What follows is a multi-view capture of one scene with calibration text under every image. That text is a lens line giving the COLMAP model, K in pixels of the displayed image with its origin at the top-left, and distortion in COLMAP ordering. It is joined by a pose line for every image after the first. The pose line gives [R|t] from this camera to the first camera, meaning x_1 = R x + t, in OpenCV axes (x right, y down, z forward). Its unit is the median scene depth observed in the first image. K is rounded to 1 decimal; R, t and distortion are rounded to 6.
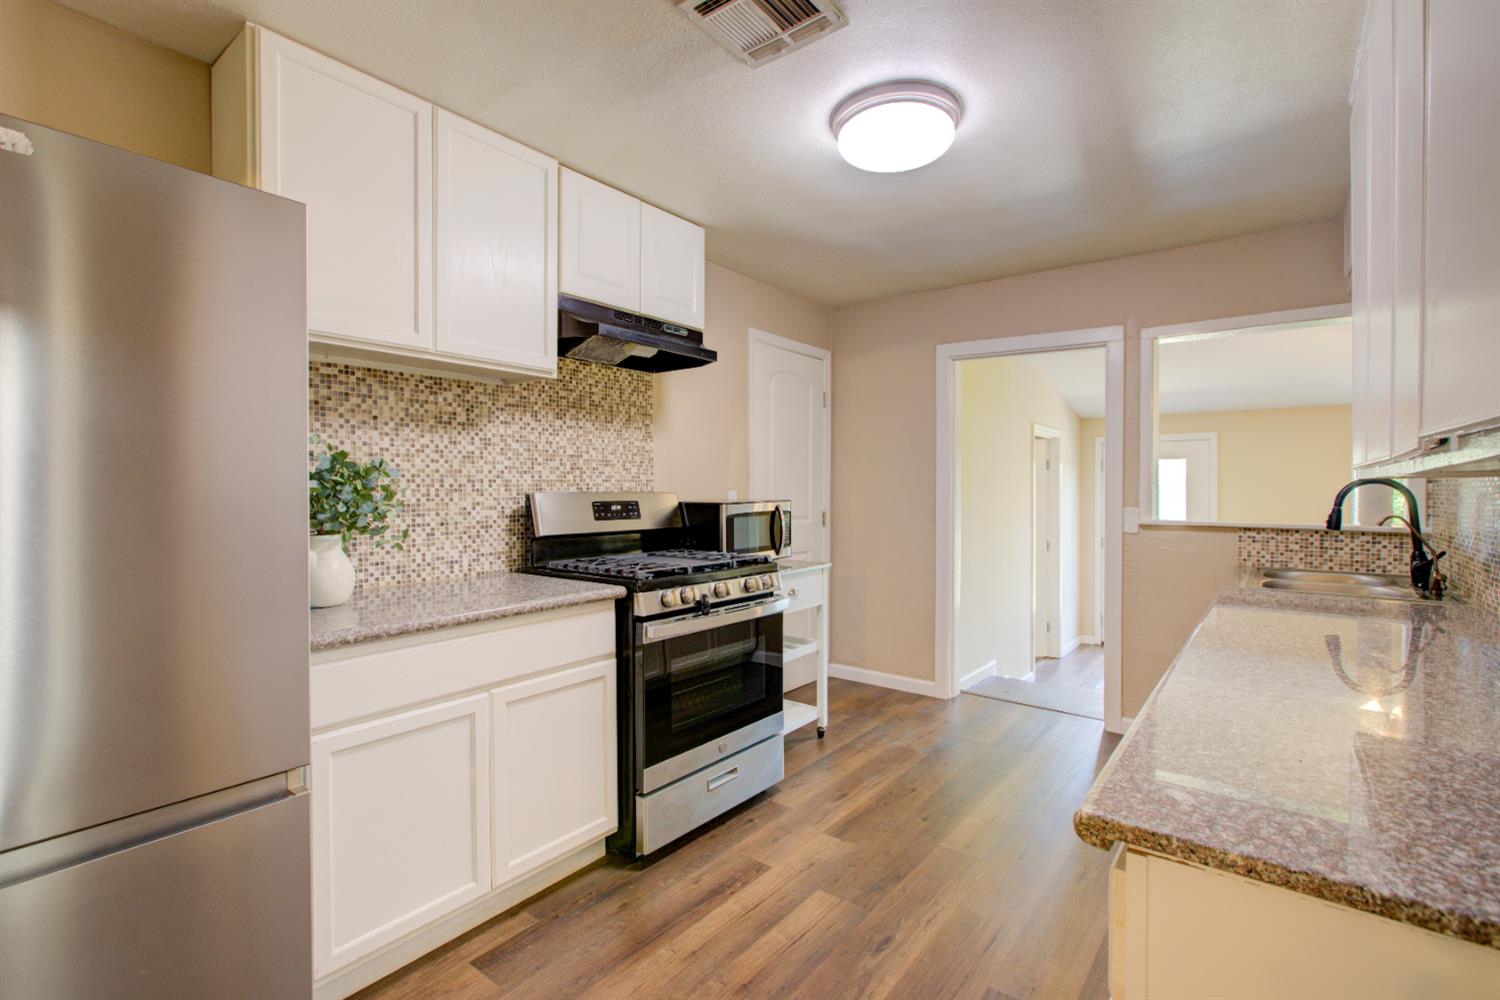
lens RADIAL K [[681.6, 0, 769.4], [0, 681.6, 491.8], [0, 0, 1]] dist [-0.000992, -0.002530]
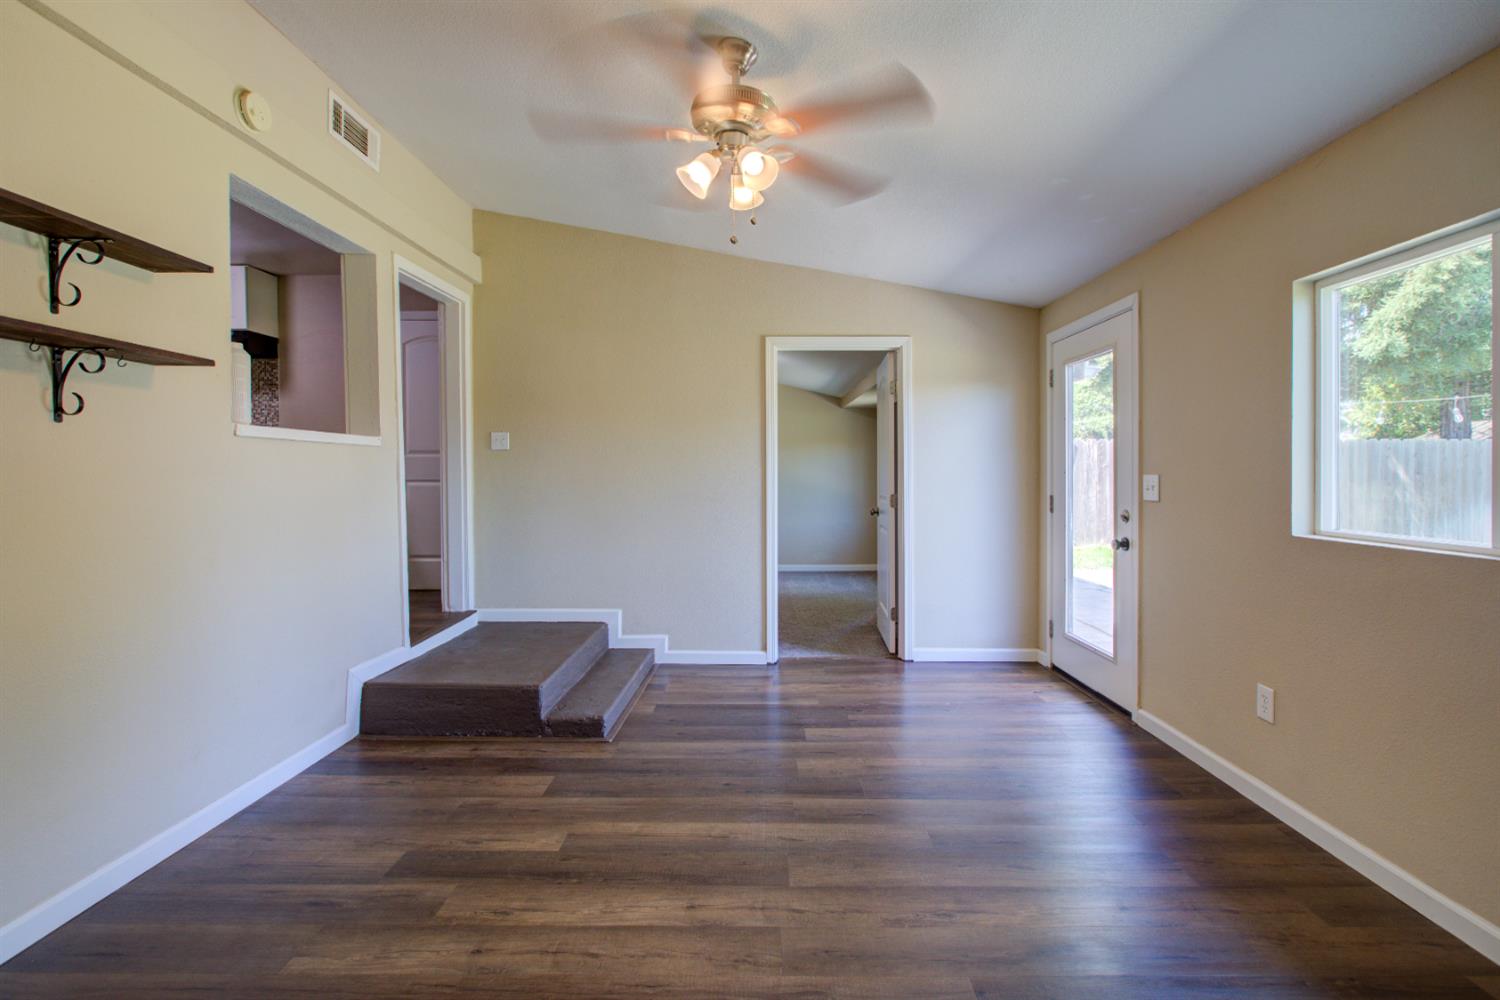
lens RADIAL K [[681.6, 0, 779.5], [0, 681.6, 483.5], [0, 0, 1]] dist [-0.000992, -0.002530]
pose [[0.613079, 0.008736, -0.789974, 2.230326], [0.001662, 0.999922, 0.012348, 0.126856], [0.790020, -0.008883, 0.613016, 1.155325]]
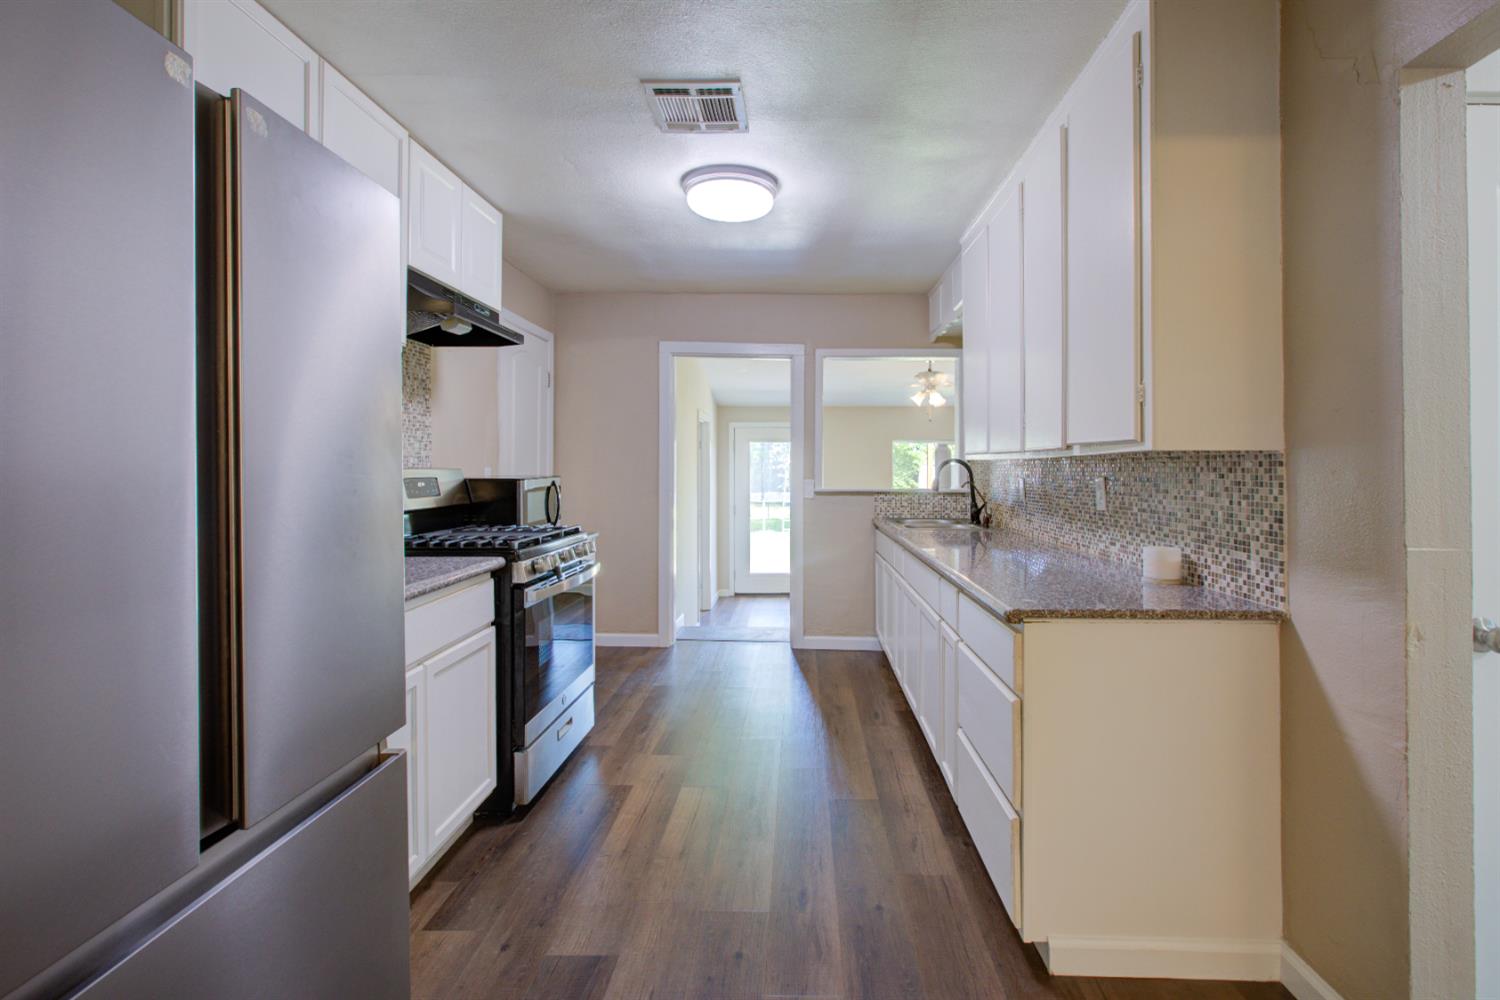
lens RADIAL K [[681.6, 0, 794.7], [0, 681.6, 456.7], [0, 0, 1]] dist [-0.000992, -0.002530]
pose [[0.802404, 0.009784, 0.596701, -0.406975], [0.001618, 0.999826, -0.018570, 0.002789], [-0.596779, 0.015866, 0.802249, -0.107009]]
